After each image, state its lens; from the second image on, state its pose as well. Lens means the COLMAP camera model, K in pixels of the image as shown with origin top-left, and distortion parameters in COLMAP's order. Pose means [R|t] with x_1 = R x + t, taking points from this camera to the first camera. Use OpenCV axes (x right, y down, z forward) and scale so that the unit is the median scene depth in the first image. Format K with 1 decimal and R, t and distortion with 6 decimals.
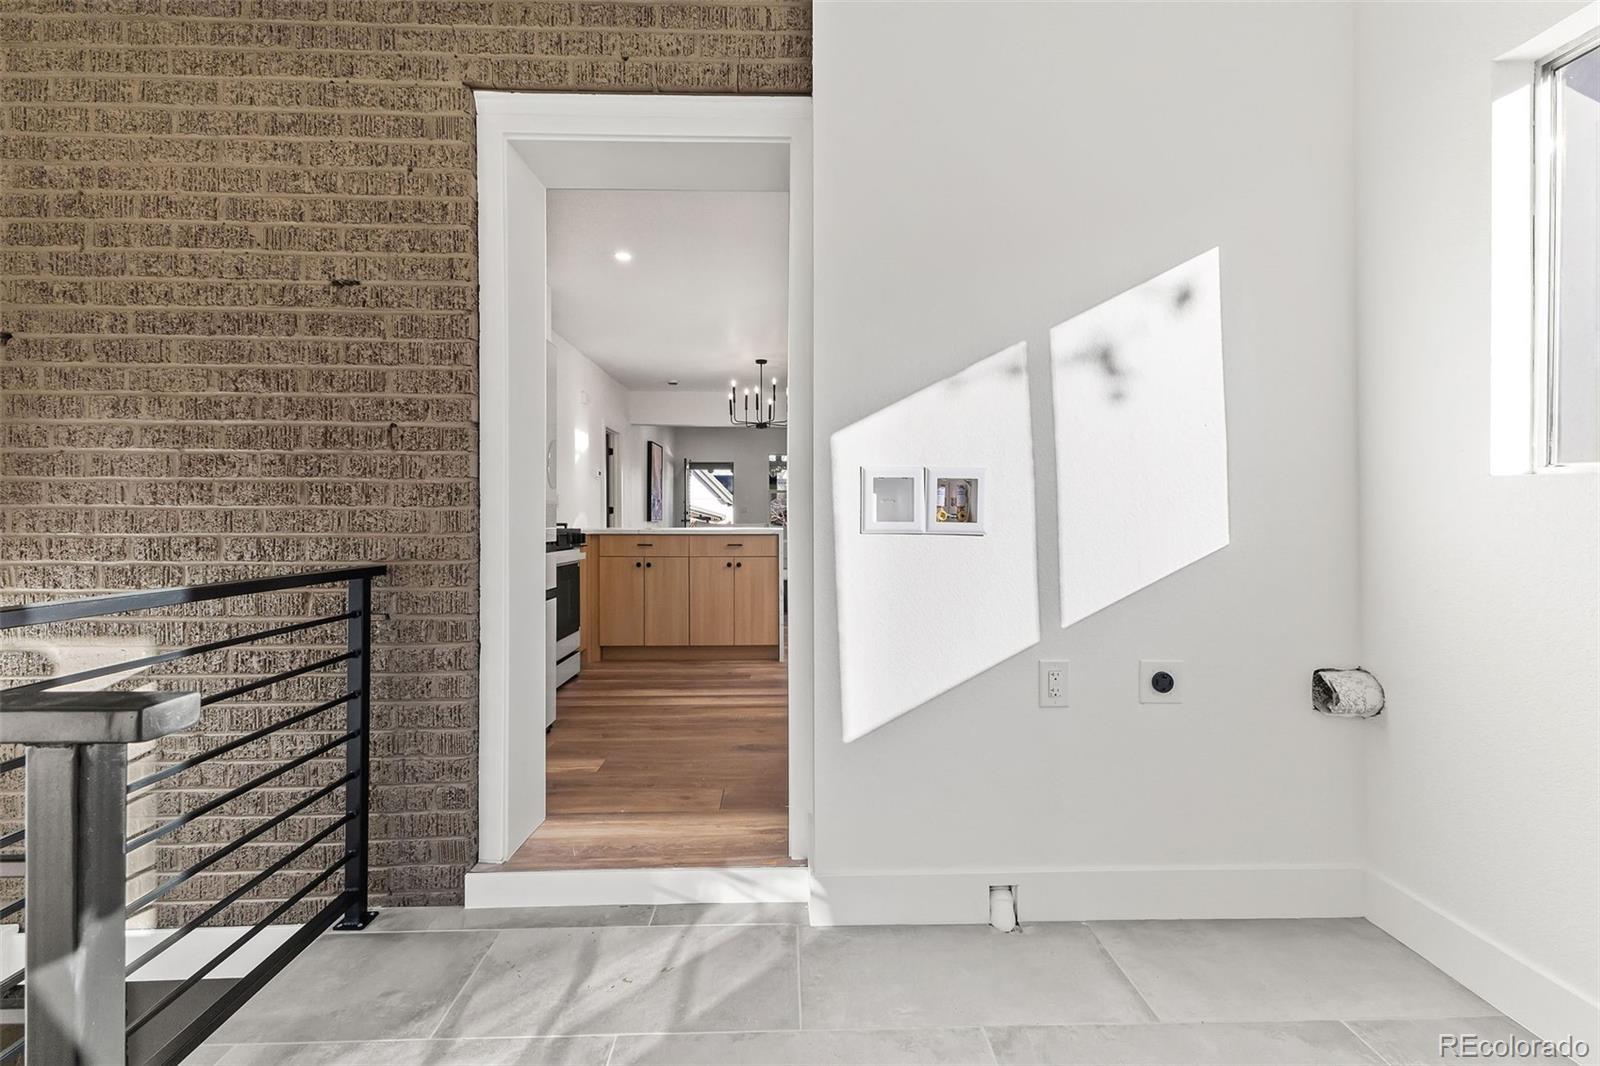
lens RADIAL K [[697.6, 0, 800.4], [0, 697.6, 521.0], [0, 0, 1]] dist [0.024769, -0.010518]
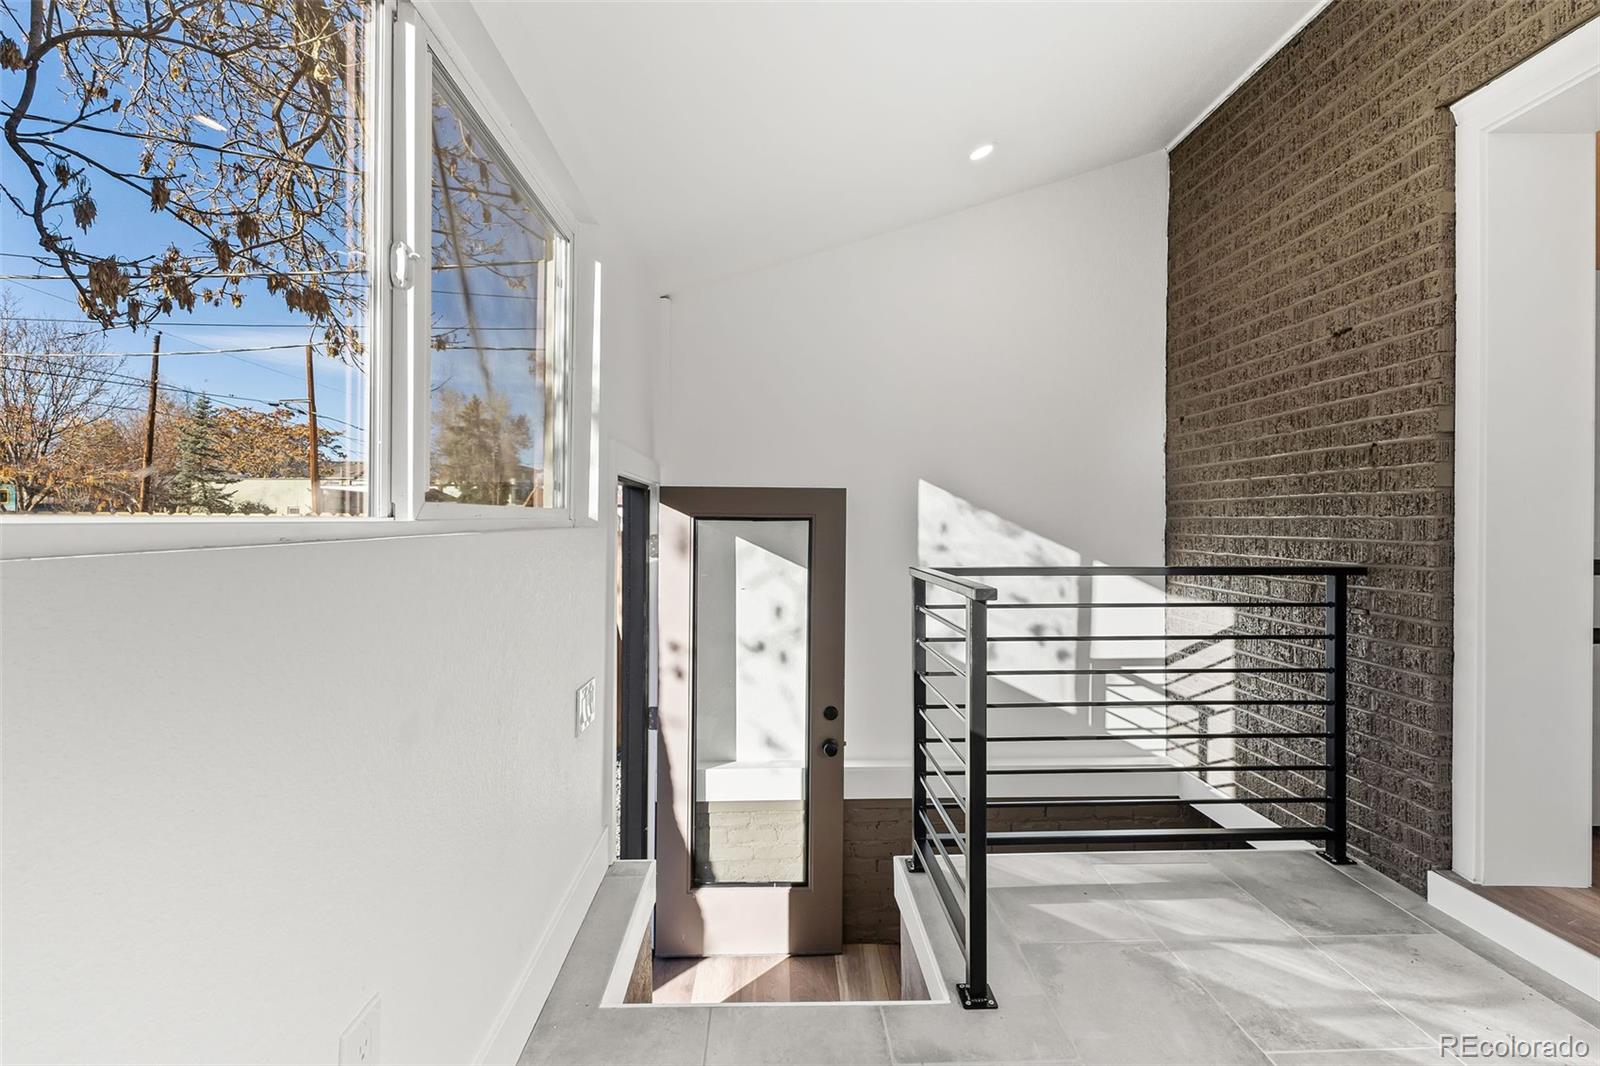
lens RADIAL K [[701.9, 0, 798.0], [0, 701.9, 515.8], [0, 0, 1]] dist [0.001708, -0.000023]
pose [[0.003986, -0.008879, -0.999953, 0.560457], [-0.009619, 0.999914, -0.008917, -0.001804], [0.999946, 0.009654, 0.003900, 0.062677]]
